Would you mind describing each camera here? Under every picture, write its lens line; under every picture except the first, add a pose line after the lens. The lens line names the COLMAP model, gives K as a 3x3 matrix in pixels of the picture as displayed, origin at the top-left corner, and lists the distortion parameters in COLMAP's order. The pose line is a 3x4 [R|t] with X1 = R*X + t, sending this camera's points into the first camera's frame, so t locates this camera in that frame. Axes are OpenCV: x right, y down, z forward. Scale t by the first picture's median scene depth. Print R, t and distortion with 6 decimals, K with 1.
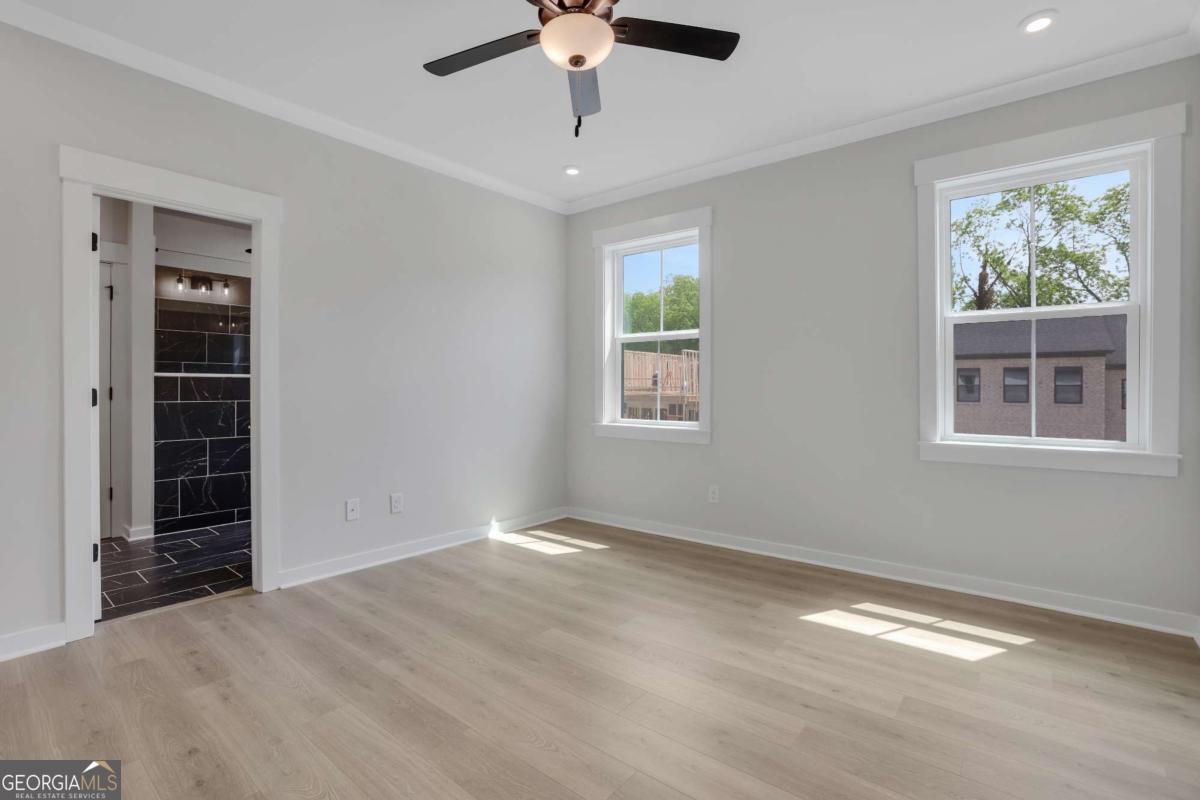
lens RADIAL K [[562.3, 0, 596.0], [0, 562.3, 389.3], [0, 0, 1]] dist [-0.074964, 0.035471]
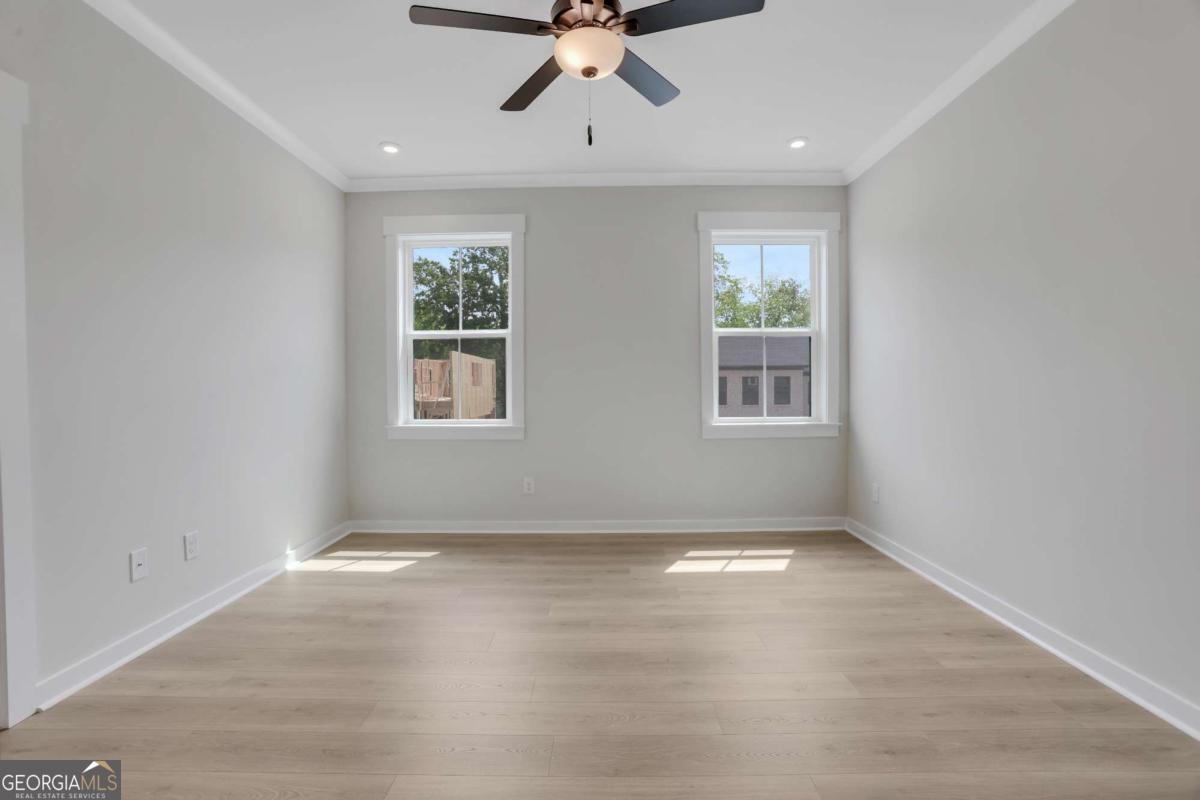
lens RADIAL K [[552.6, 0, 598.7], [0, 552.6, 391.4], [0, 0, 1]] dist [-0.073957, 0.030561]
pose [[0.779470, -0.015137, 0.626257, -0.451169], [0.011669, 0.999885, 0.009644, -0.000432], [-0.626331, -0.000210, 0.779557, 0.126885]]
